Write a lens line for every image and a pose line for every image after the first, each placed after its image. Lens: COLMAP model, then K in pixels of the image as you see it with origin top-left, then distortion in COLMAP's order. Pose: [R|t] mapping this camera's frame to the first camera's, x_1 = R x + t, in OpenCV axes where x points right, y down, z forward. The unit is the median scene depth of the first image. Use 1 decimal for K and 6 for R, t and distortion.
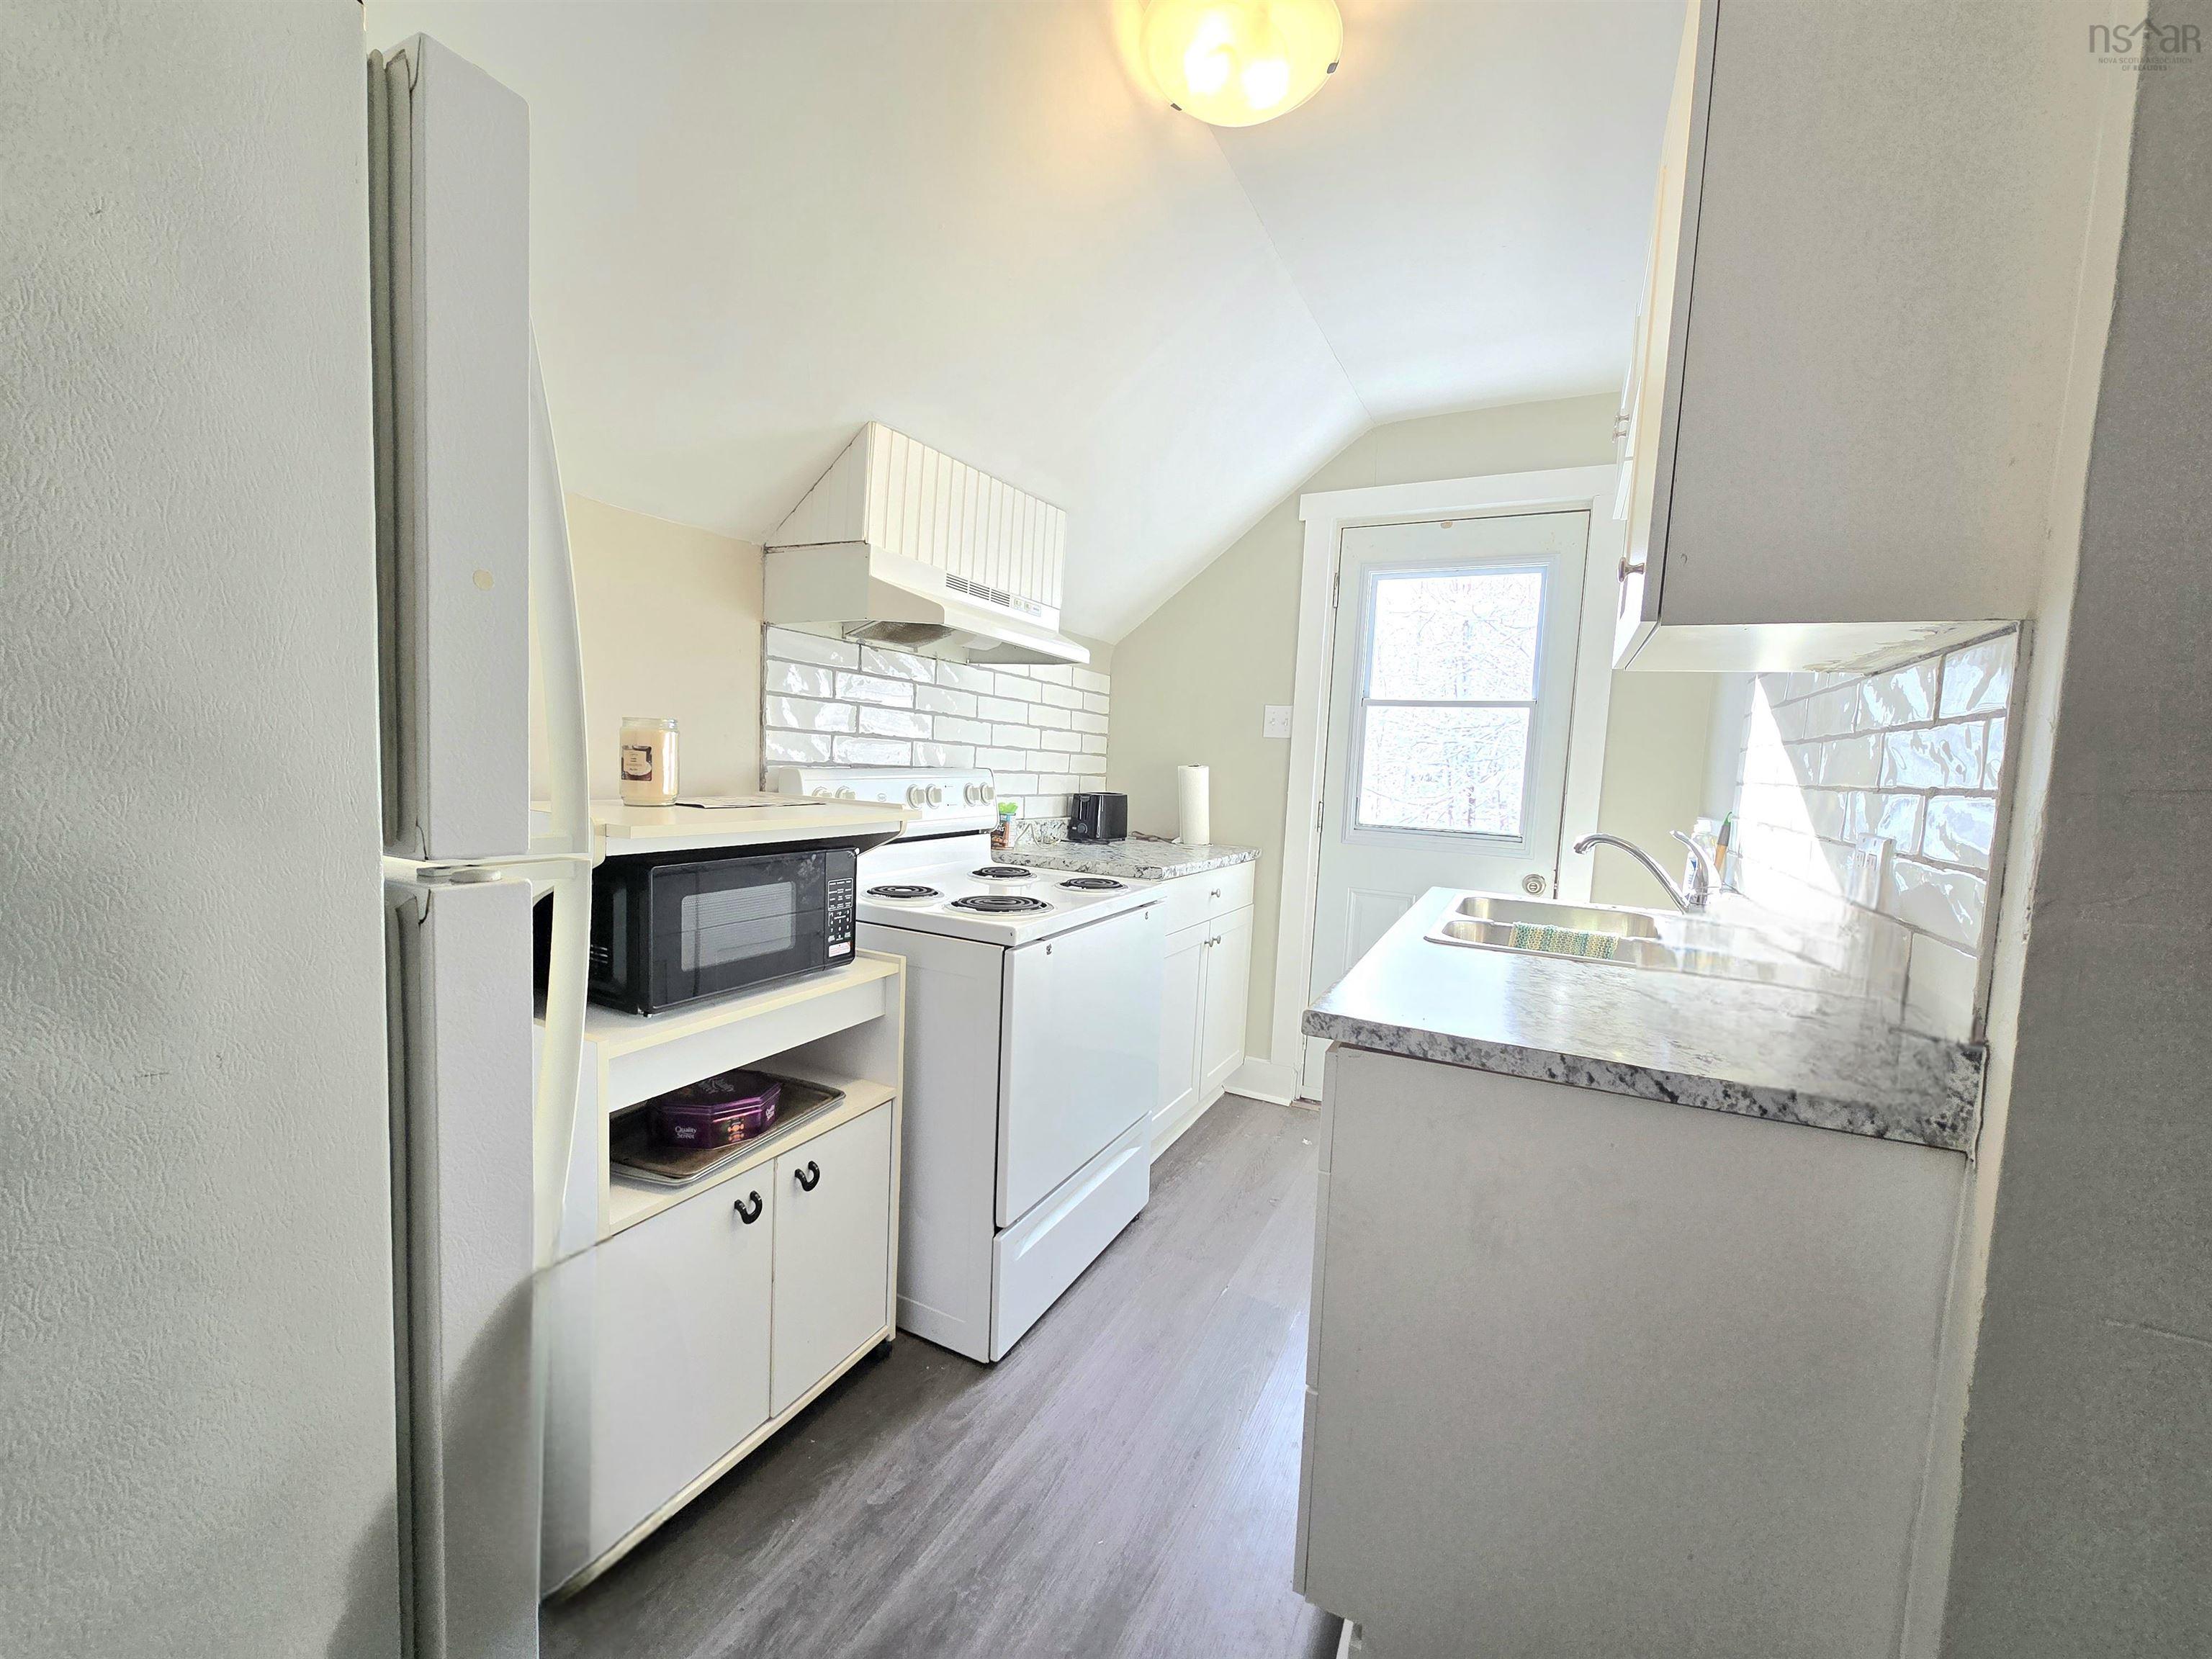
lens RADIAL K [[898.5, 0, 1098.9], [0, 898.5, 834.1], [0, 0, 1]] dist [-0.003430, 0.000063]
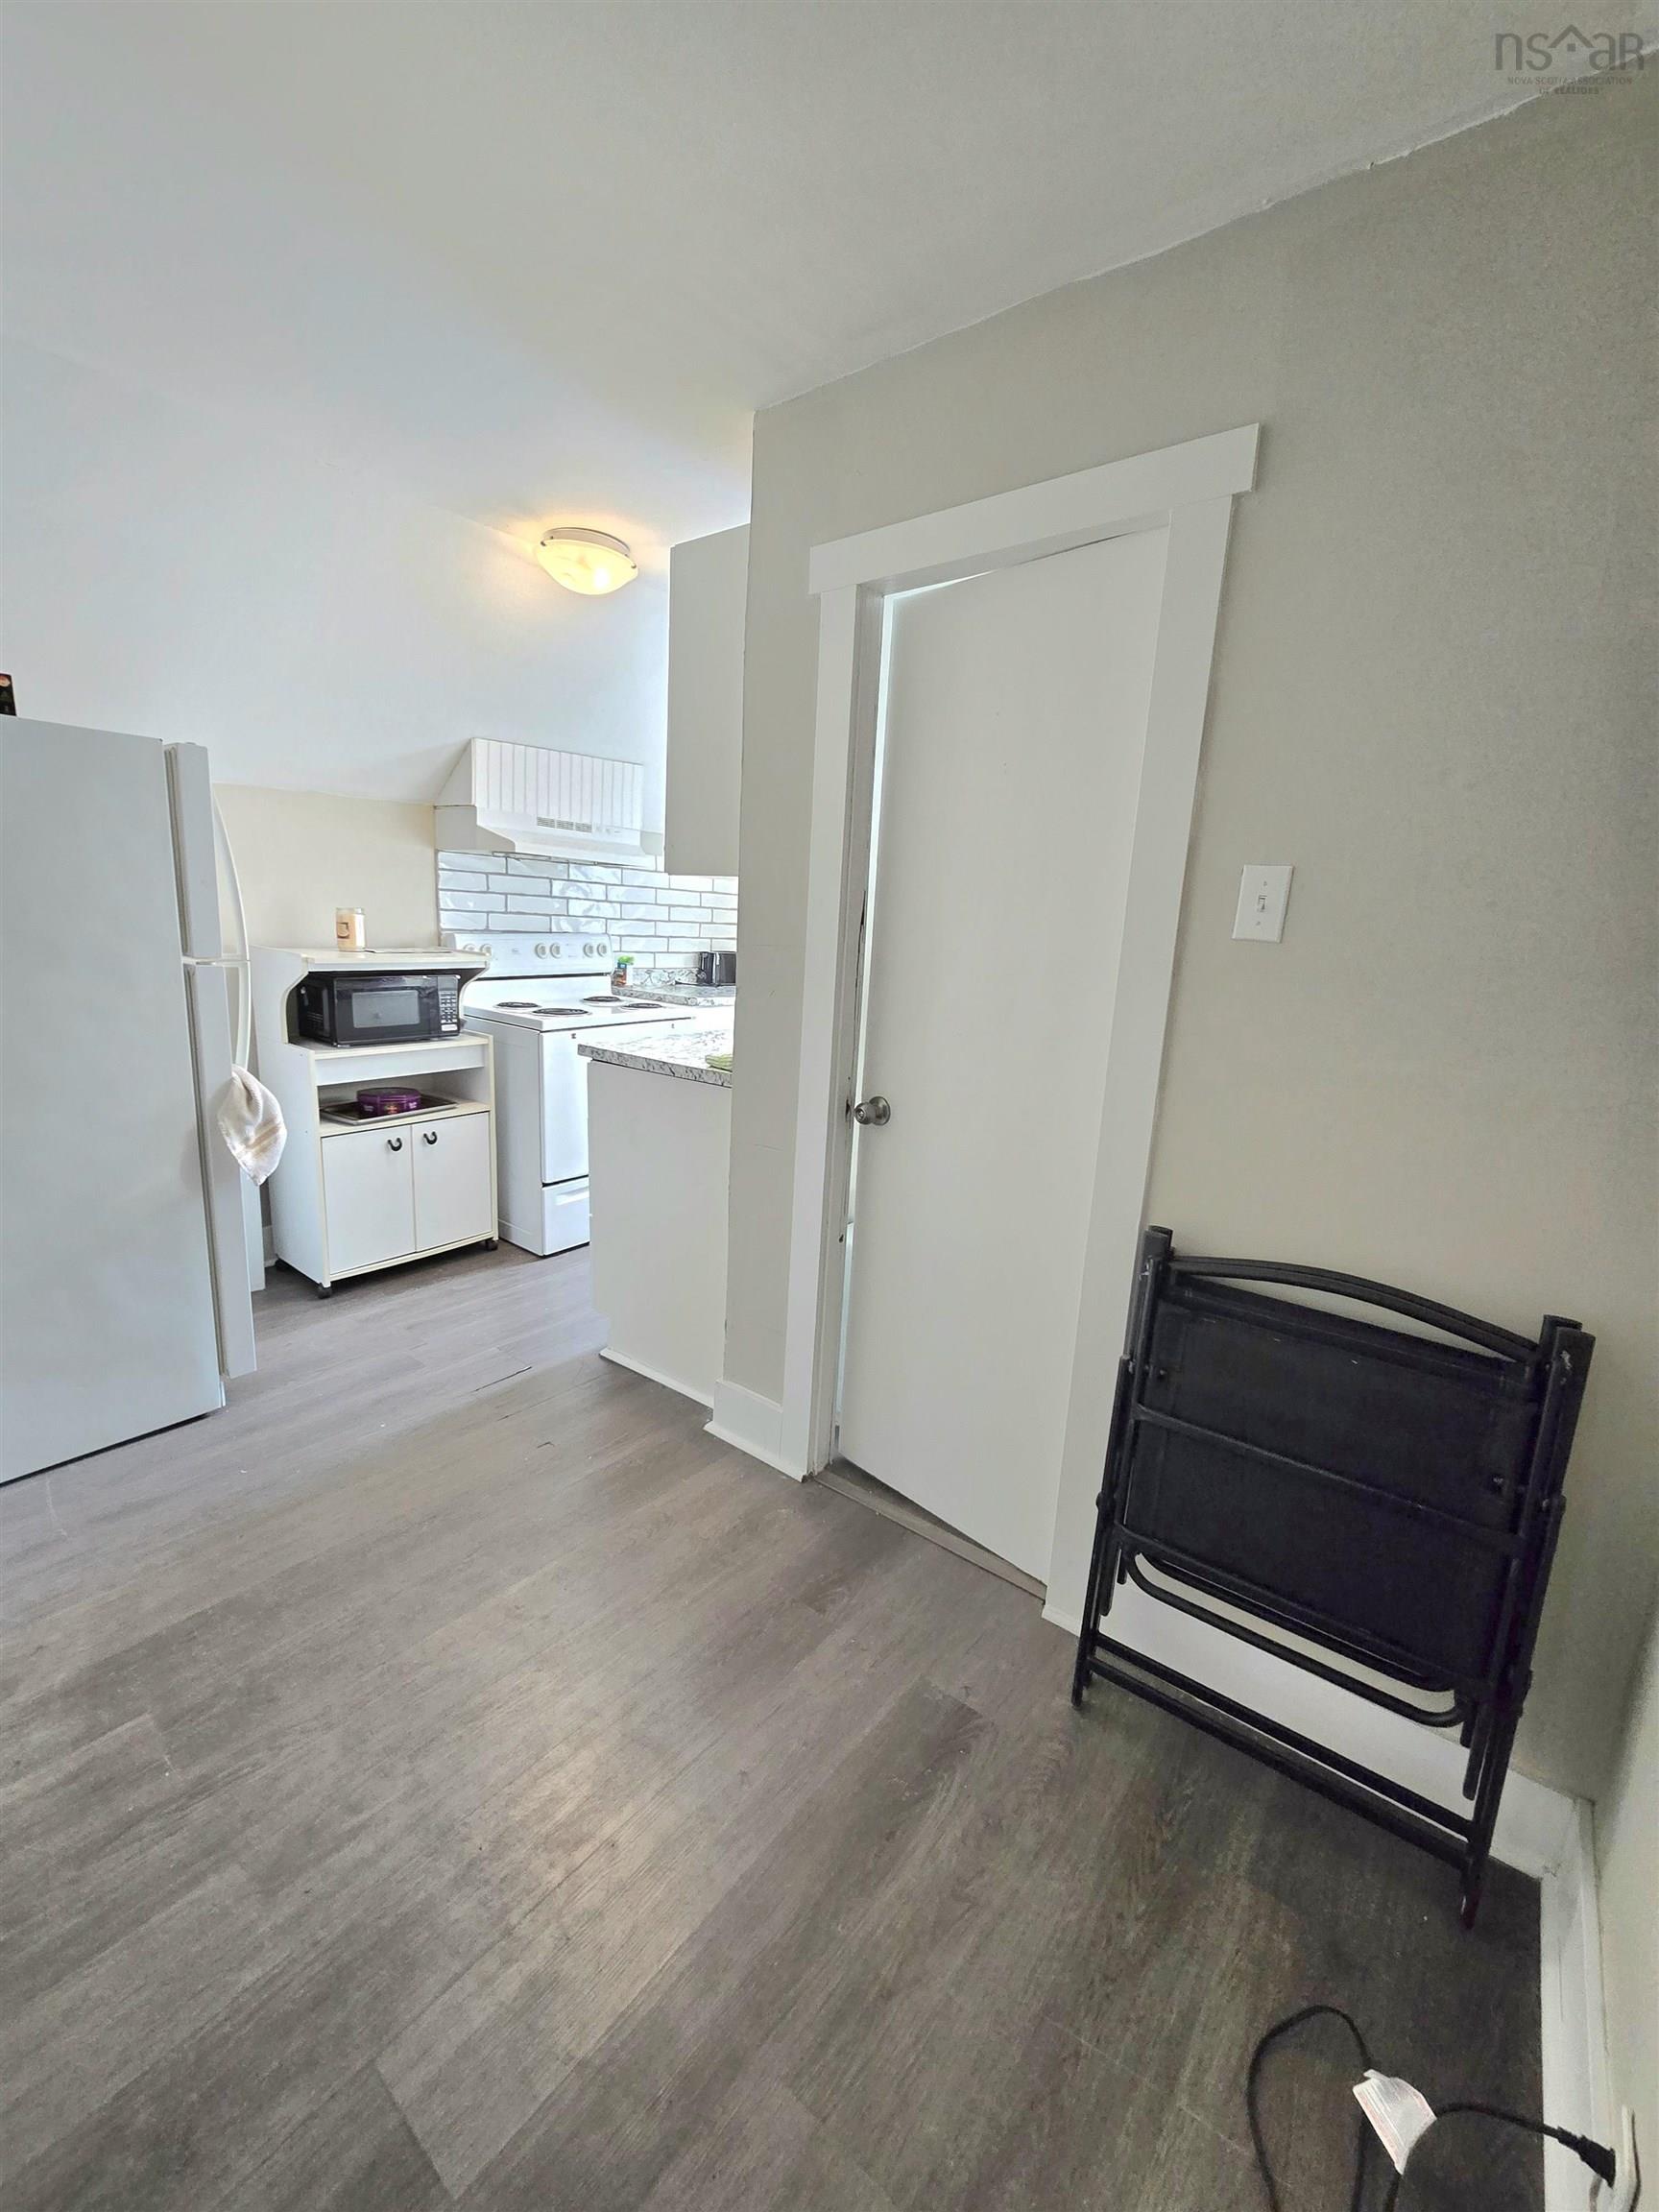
lens RADIAL K [[898.5, 0, 829.2], [0, 898.5, 1097.1], [0, 0, 1]] dist [-0.003430, 0.000063]
pose [[0.983238, 0.041329, -0.177579, 0.717086], [-0.021824, 0.993645, 0.110419, 0.036937], [0.181014, -0.104693, 0.977892, -0.633129]]
